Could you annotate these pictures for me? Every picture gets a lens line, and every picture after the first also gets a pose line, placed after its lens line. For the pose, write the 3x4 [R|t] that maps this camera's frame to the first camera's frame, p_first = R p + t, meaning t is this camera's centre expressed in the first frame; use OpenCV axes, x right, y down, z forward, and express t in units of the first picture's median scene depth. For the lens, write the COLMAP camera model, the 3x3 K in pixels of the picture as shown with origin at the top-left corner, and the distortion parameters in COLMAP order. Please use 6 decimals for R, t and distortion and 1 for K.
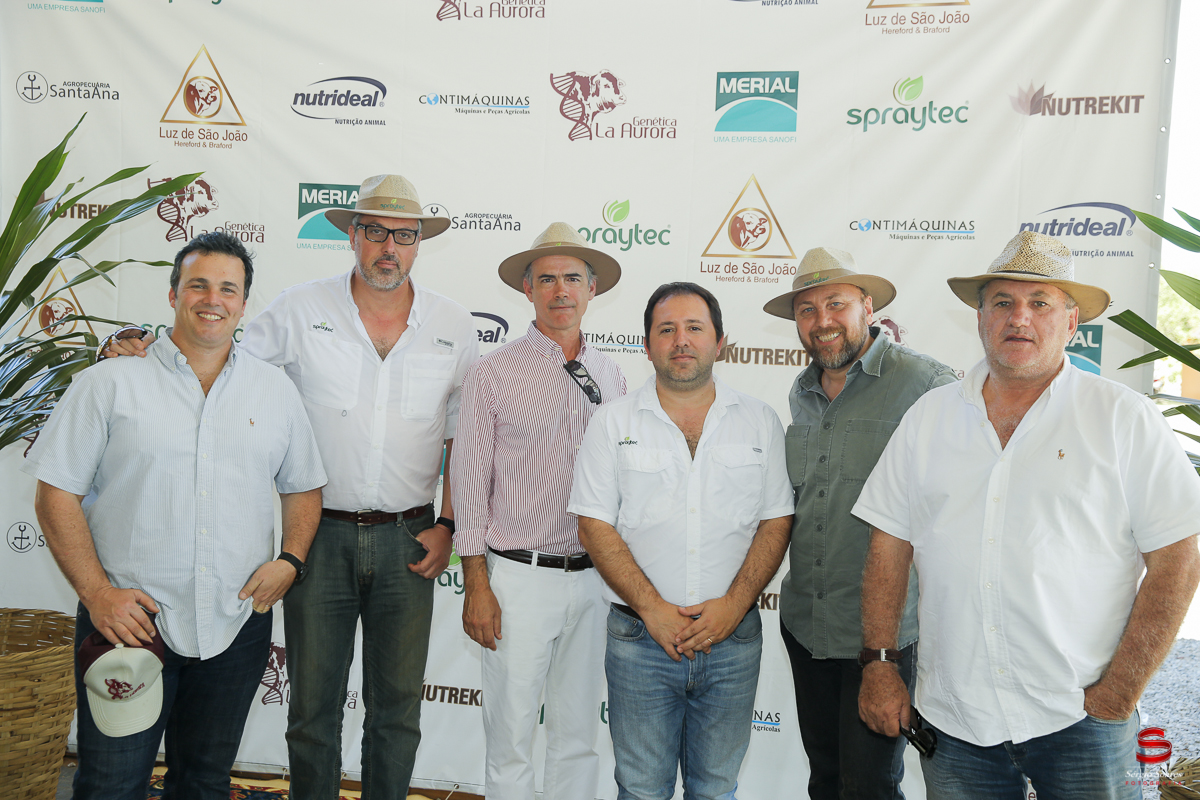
lens RADIAL K [[1360.5, 0, 599.2], [0, 1360.5, 398.7], [0, 0, 1]] dist [-0.014196, 0.000000]
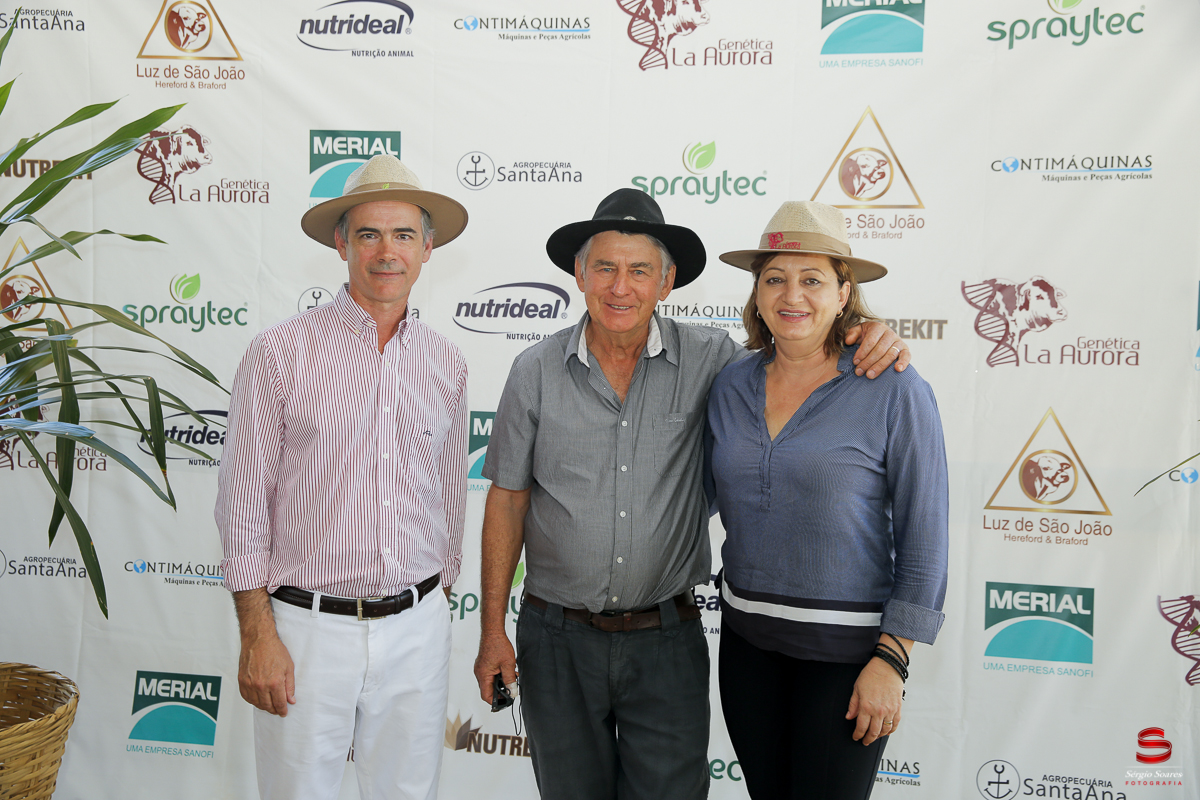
lens RADIAL K [[1301.4, 0, 600.8], [0, 1301.4, 400.7], [0, 0, 1]] dist [0.000287, 0.000000]
pose [[0.999523, -0.023591, 0.019931, -0.066075], [0.023036, 0.999352, 0.027648, -0.012790], [-0.020571, -0.027176, 0.999419, 0.210105]]
